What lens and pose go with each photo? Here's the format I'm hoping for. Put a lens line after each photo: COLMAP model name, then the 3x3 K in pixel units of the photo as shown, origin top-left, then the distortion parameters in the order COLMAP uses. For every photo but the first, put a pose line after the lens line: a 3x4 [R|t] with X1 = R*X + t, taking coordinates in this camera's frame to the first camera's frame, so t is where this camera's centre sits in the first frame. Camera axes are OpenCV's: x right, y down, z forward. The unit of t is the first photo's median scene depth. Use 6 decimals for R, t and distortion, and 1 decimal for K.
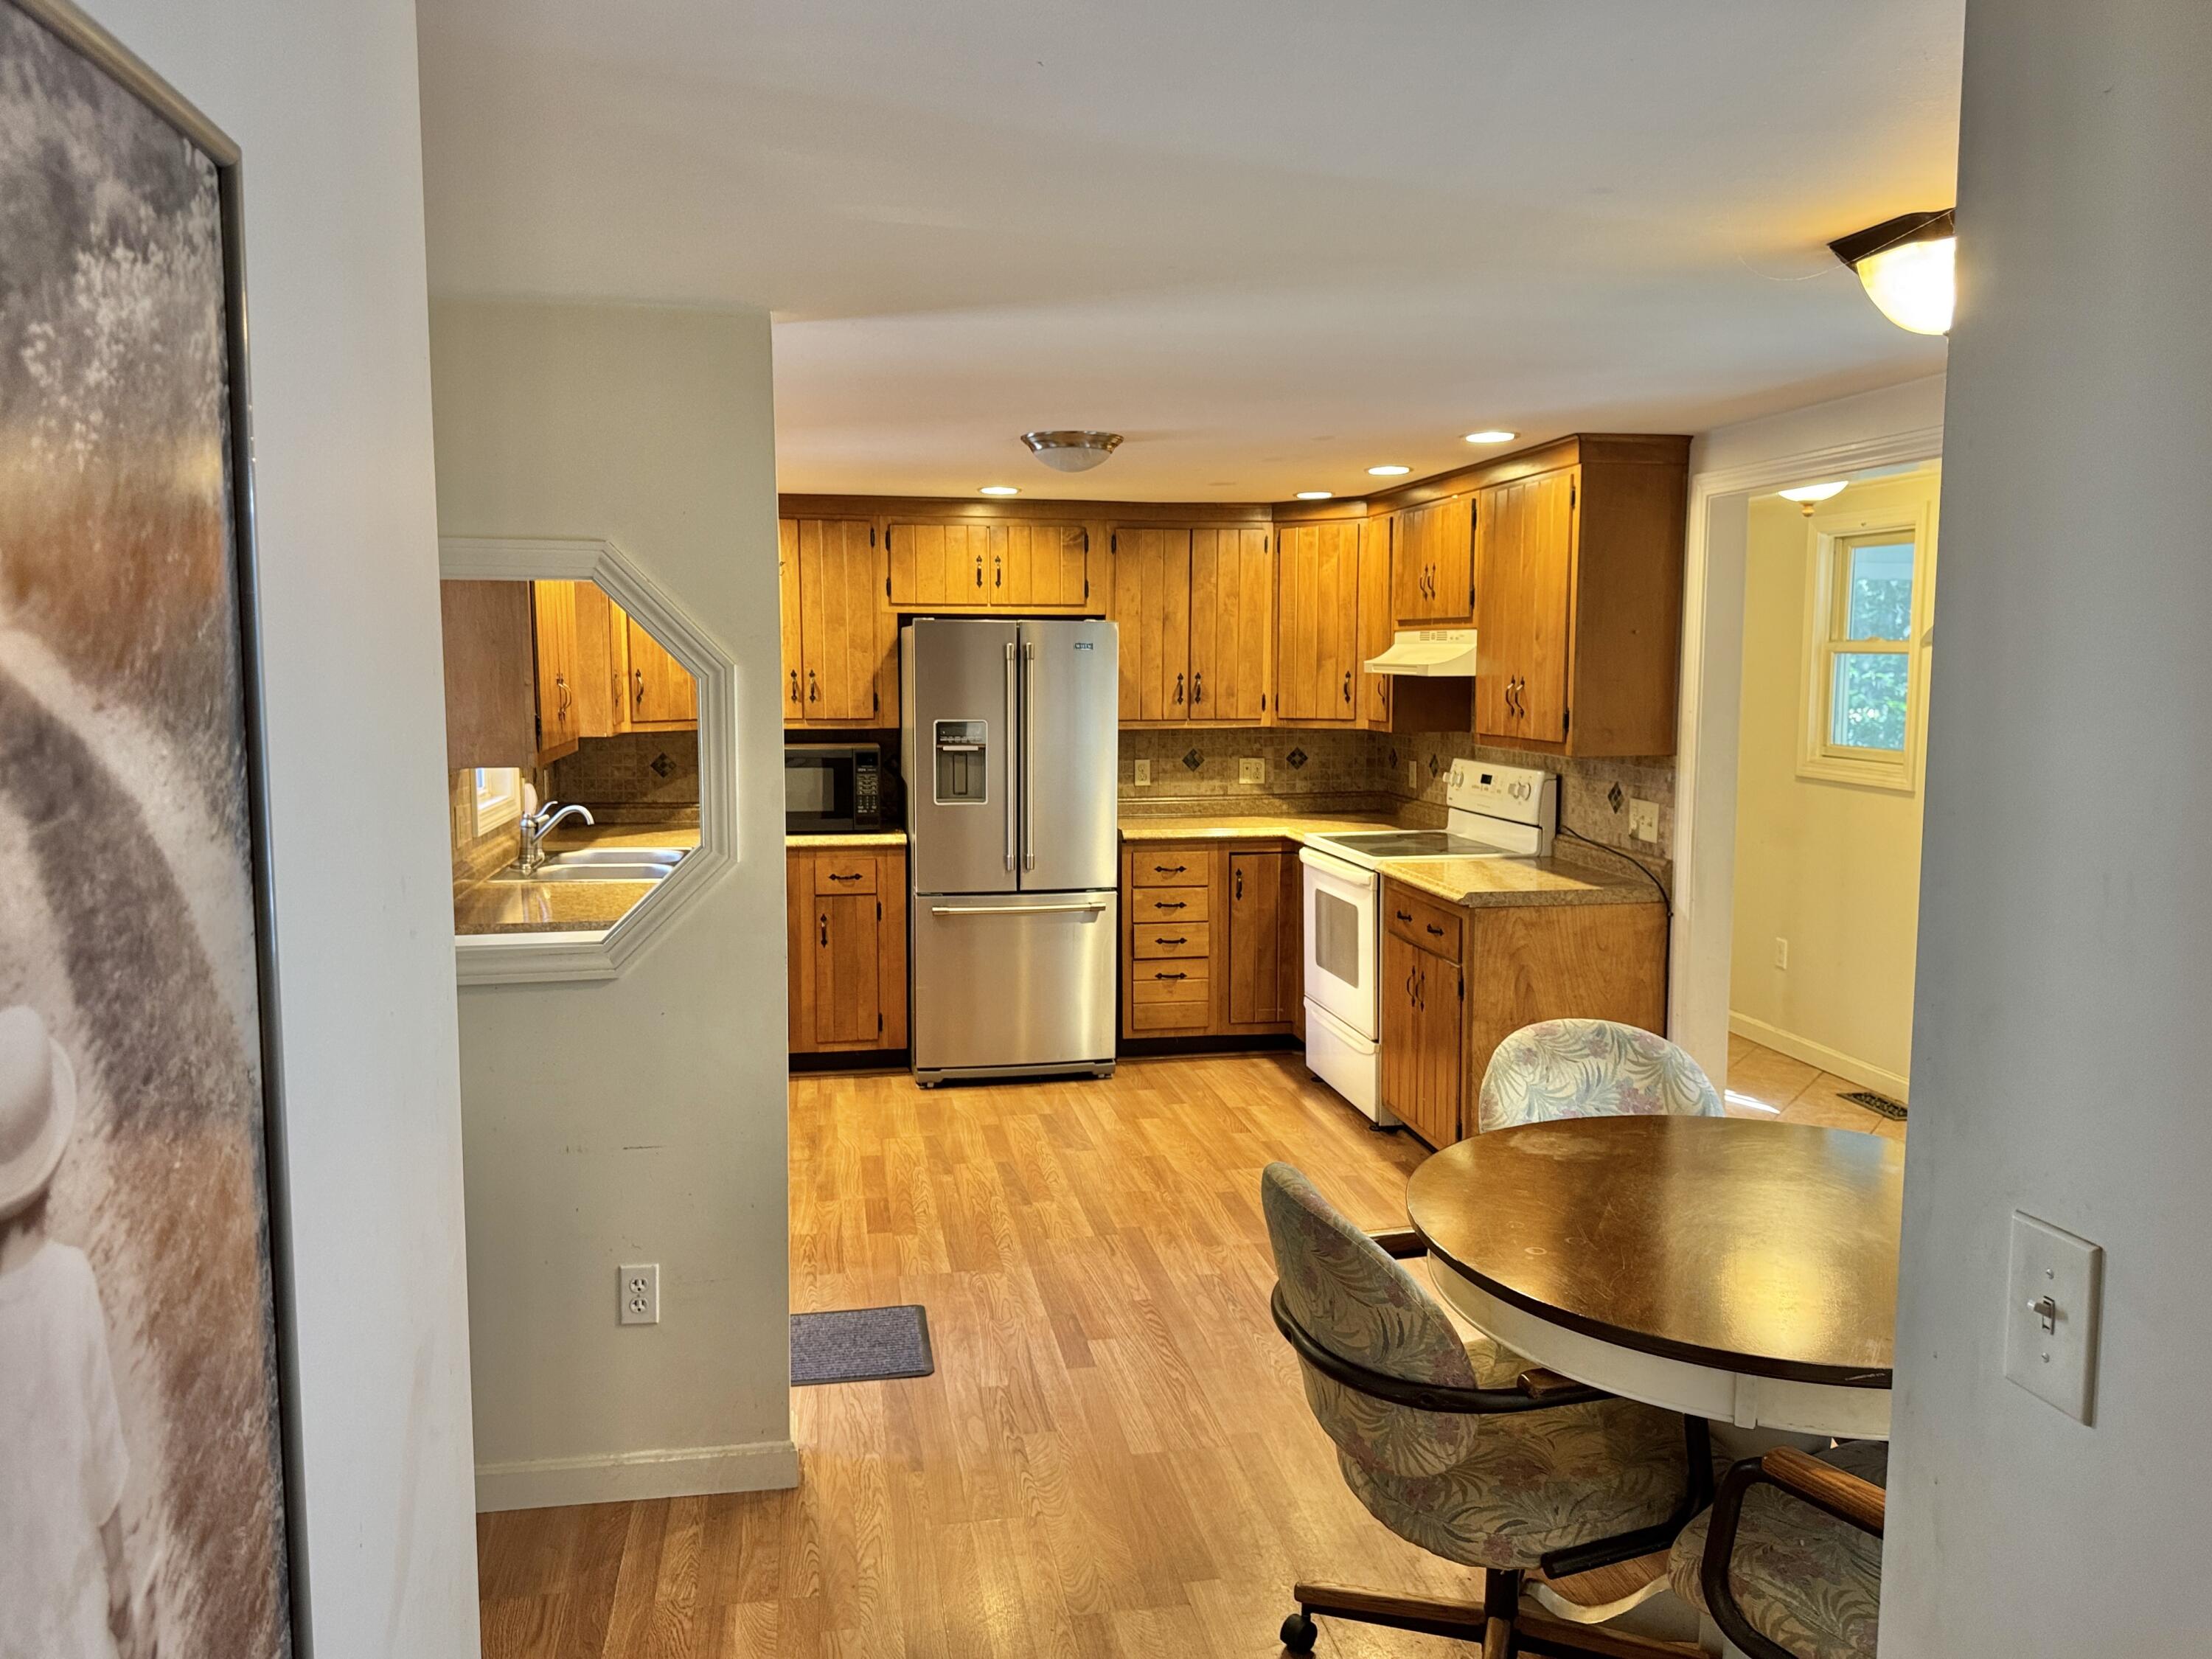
lens RADIAL K [[1626.4, 0, 1105.1], [0, 1626.4, 824.8], [0, 0, 1]] dist [0.000844, 0.000148]
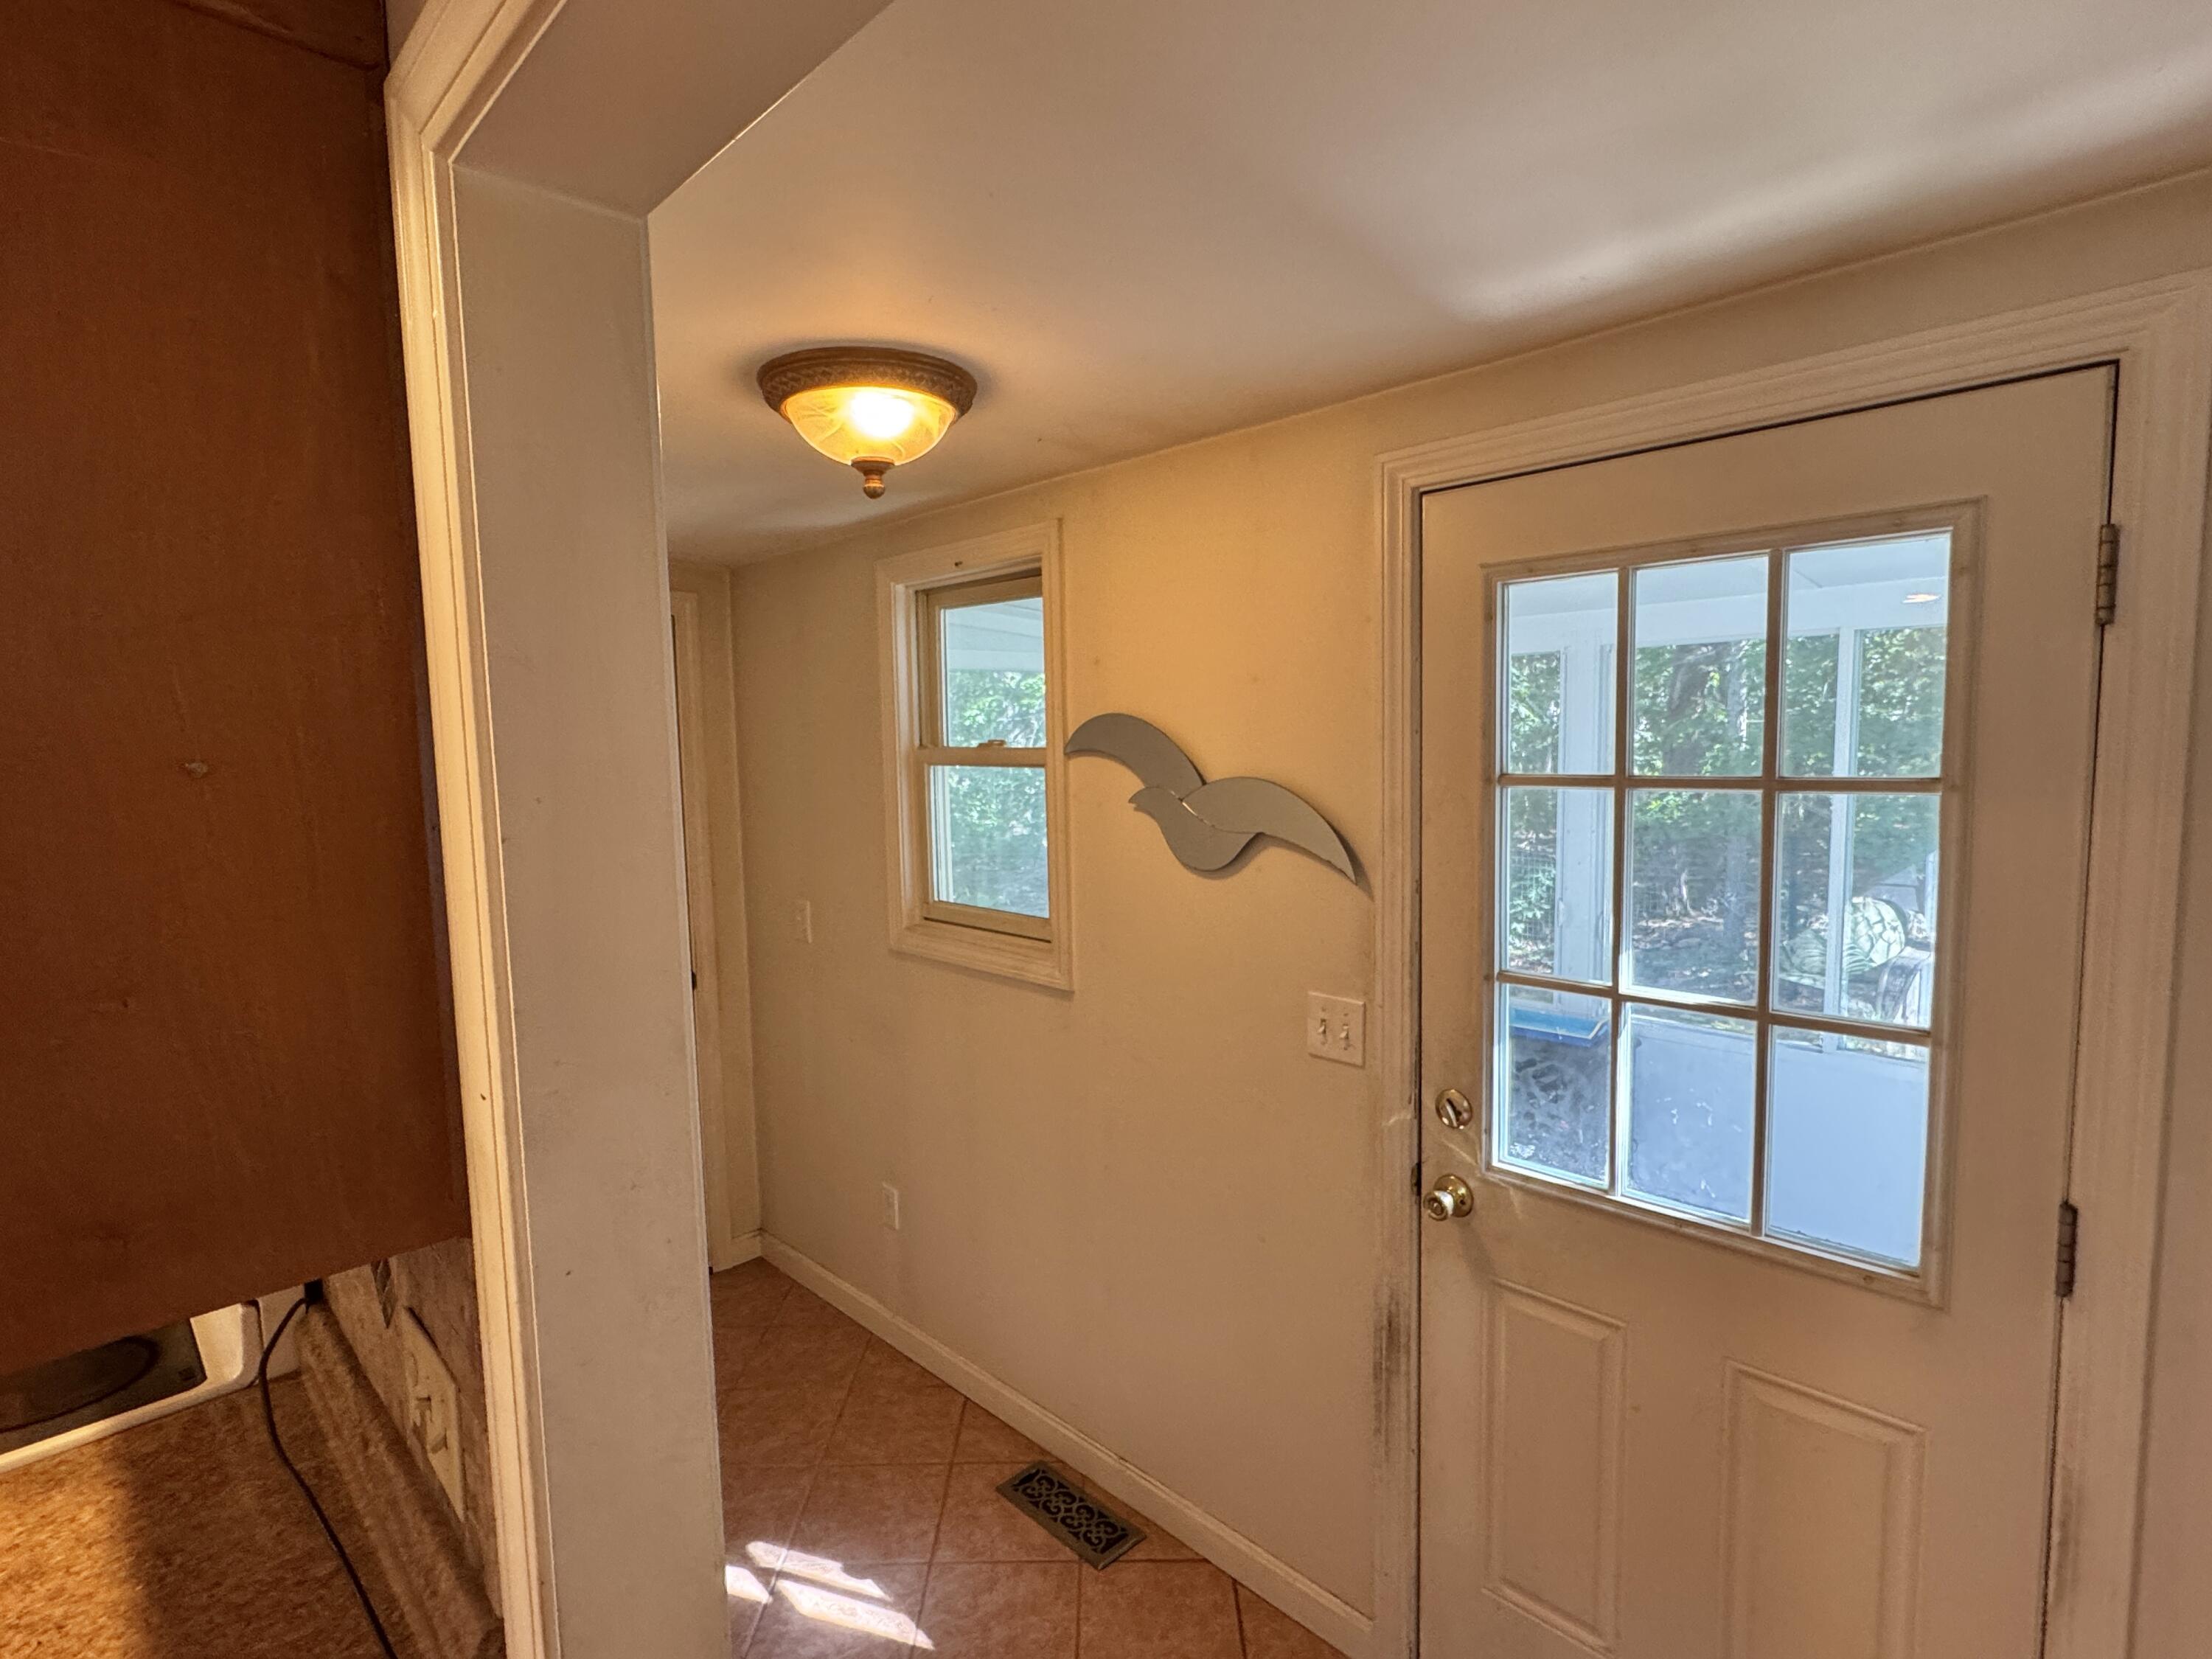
lens RADIAL K [[1100.7, 0, 1101.8], [0, 1100.7, 828.0], [0, 0, 1]] dist [0.002298, 0.000389]
pose [[0.823783, -0.067662, 0.562853, 0.257386], [0.081551, 0.996669, 0.000454, -0.076091], [-0.561009, 0.045527, 0.826557, 0.602870]]
